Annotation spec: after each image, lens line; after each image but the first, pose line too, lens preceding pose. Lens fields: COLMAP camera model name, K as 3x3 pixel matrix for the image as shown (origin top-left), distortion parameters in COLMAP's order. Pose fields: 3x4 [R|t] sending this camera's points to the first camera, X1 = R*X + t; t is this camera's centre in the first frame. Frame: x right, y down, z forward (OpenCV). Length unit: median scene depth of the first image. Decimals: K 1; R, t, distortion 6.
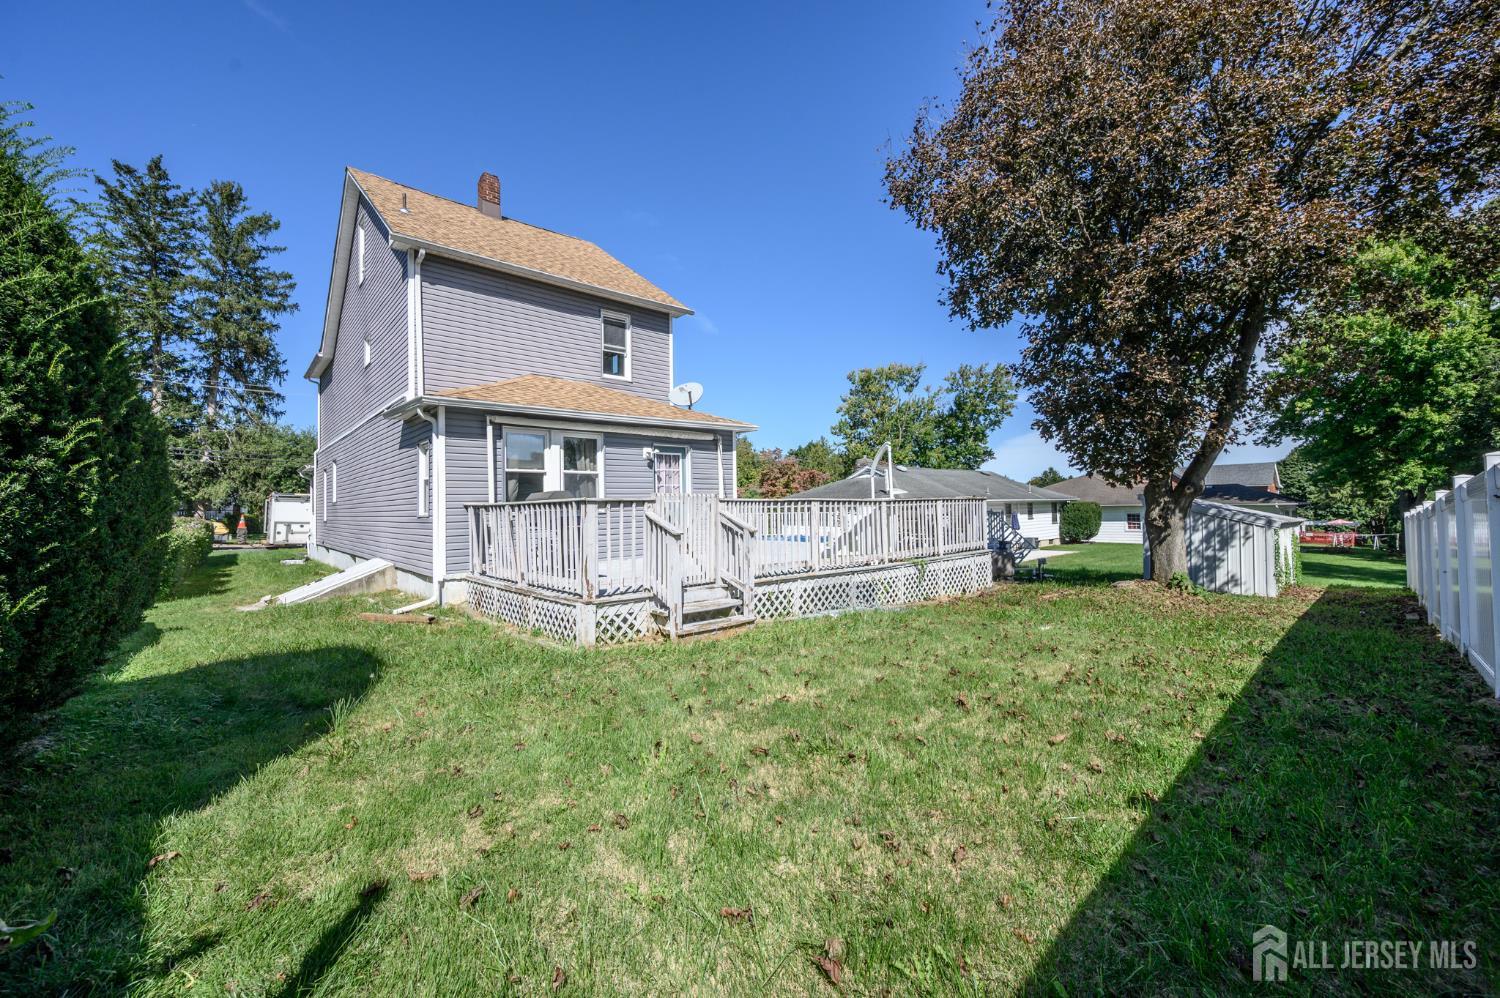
lens RADIAL K [[575.5, 0, 755.8], [0, 575.5, 498.6], [0, 0, 1]] dist [-0.000476, -0.000098]
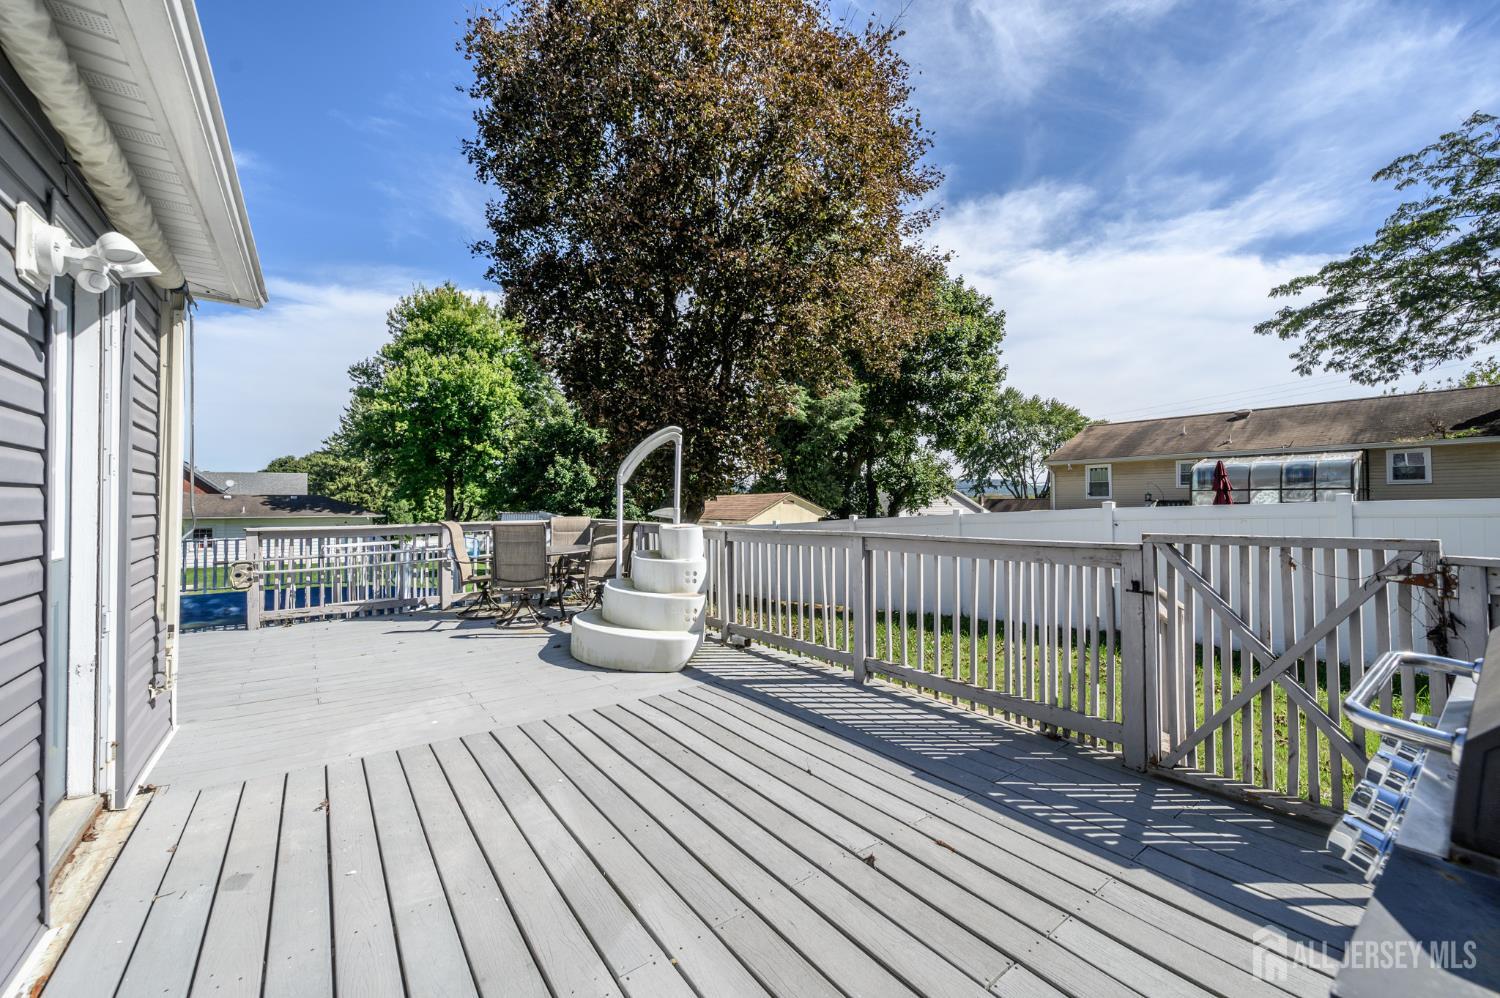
lens RADIAL K [[586.8, 0, 750.7], [0, 586.8, 490.2], [0, 0, 1]] dist [0.002017, 0.000493]
pose [[0.099276, 0.040952, 0.994217, -0.240568], [-0.011426, 0.999134, -0.040014, -0.010396], [-0.994994, -0.007387, 0.099658, 0.618801]]
